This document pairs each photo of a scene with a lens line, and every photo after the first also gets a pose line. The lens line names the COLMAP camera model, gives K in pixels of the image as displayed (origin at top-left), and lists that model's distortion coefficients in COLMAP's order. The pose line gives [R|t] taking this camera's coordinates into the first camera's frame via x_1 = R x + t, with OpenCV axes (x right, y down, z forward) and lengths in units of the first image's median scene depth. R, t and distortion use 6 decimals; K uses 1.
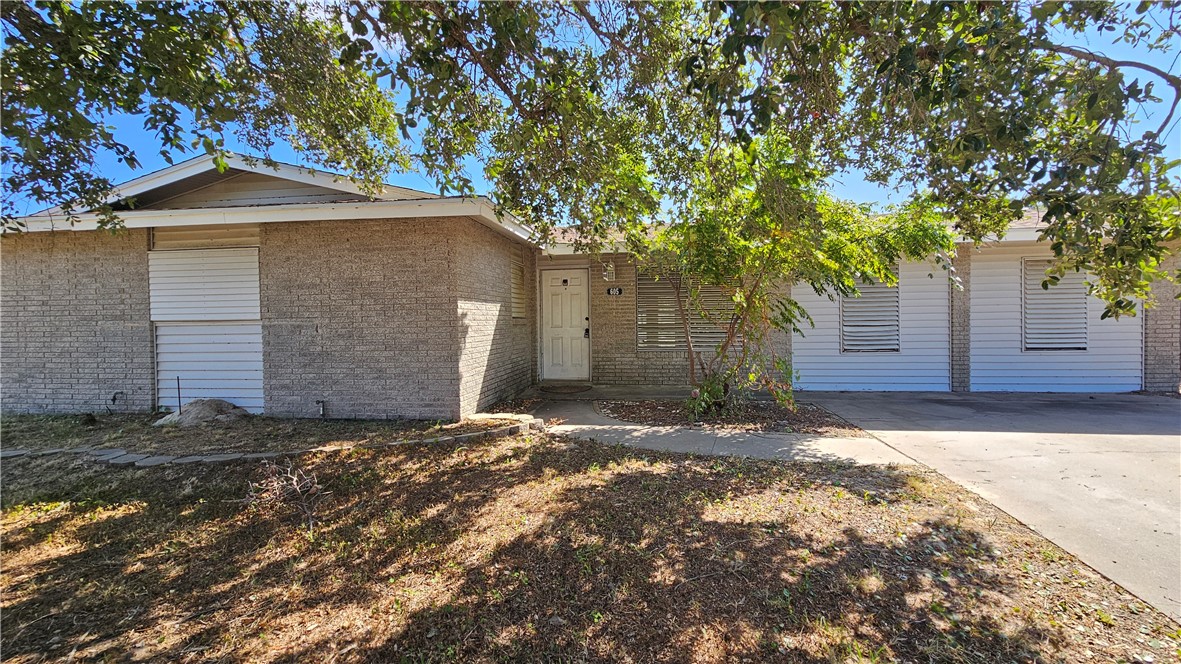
lens RADIAL K [[489.2, 0, 591.7], [0, 489.2, 332.2], [0, 0, 1]] dist [-0.002362, 0.000894]
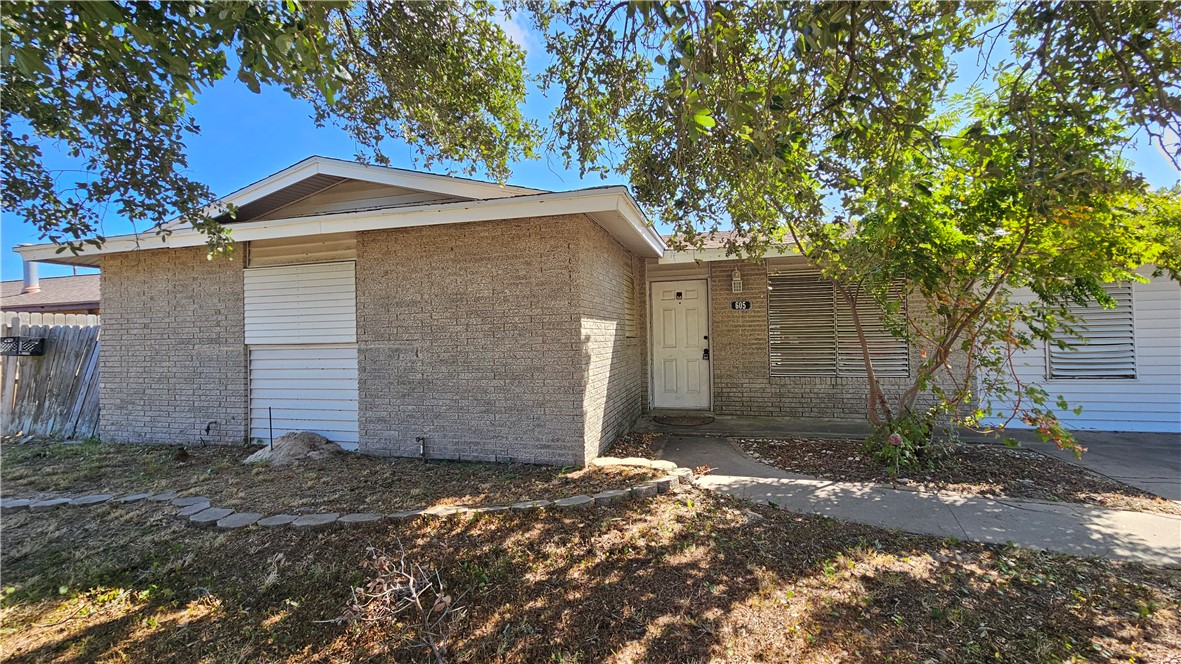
lens RADIAL K [[489.2, 0, 590.4], [0, 489.2, 332.6], [0, 0, 1]] dist [-0.002362, 0.000894]
pose [[0.990974, -0.007756, -0.133826, -0.146804], [0.003550, 0.999493, -0.031637, -0.015071], [0.134004, 0.030876, 0.990500, 0.190333]]
